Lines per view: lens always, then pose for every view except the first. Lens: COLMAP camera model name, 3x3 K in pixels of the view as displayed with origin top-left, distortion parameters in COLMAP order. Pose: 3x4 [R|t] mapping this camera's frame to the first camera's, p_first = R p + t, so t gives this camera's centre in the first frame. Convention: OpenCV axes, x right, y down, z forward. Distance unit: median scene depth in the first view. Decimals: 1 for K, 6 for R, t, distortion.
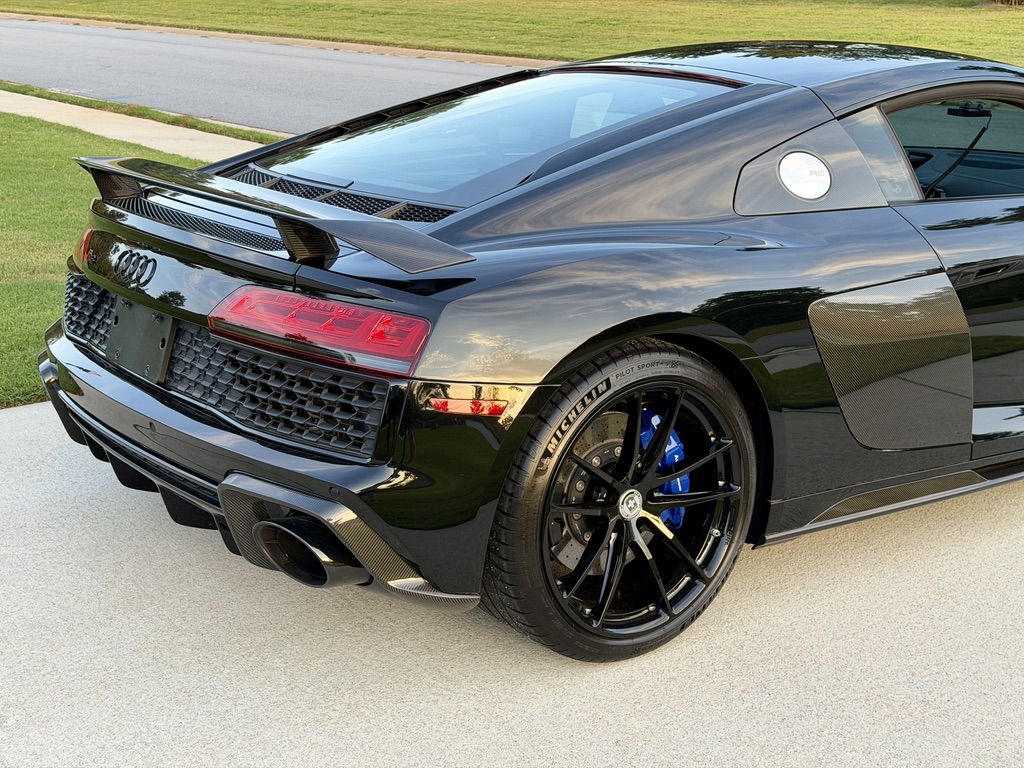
lens RADIAL K [[1400.0, 0, 516.8], [0, 1400.0, 401.2], [0, 0, 1]] dist [0.173518, -0.361130]
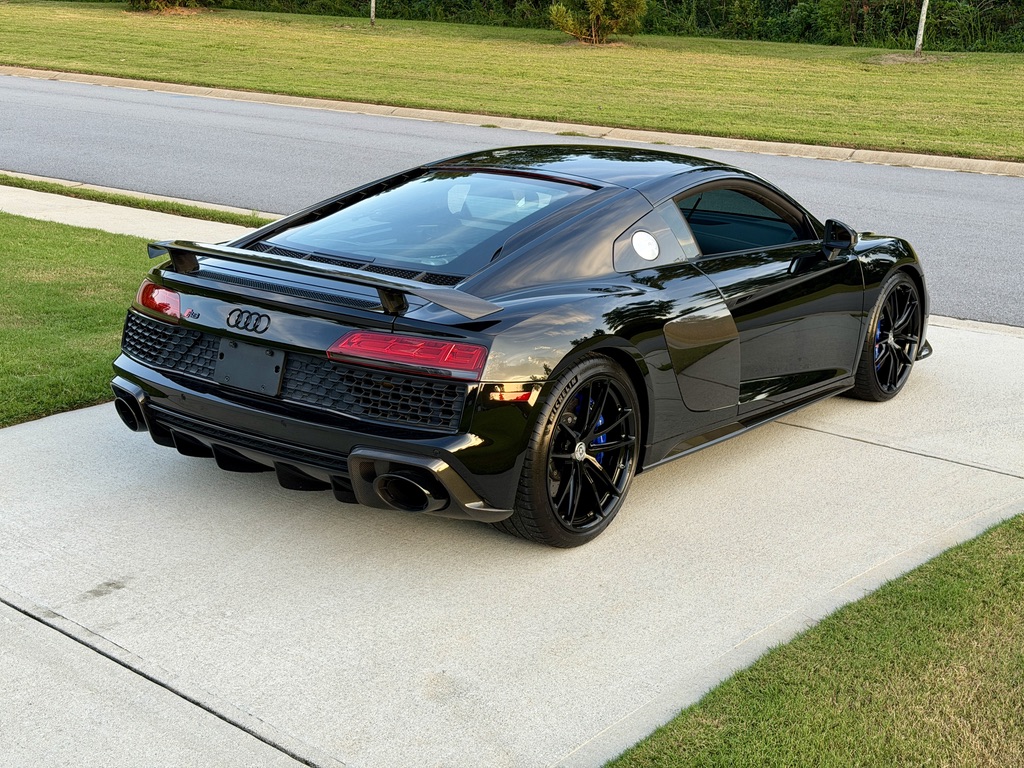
lens RADIAL K [[1400.0, 0, 516.8], [0, 1400.0, 401.2], [0, 0, 1]] dist [0.173518, -0.361130]
pose [[0.954863, -0.059791, 0.290965, -0.472278], [0.060137, 0.998160, 0.007760, -0.002844], [-0.290894, 0.010088, 0.956702, -0.566367]]
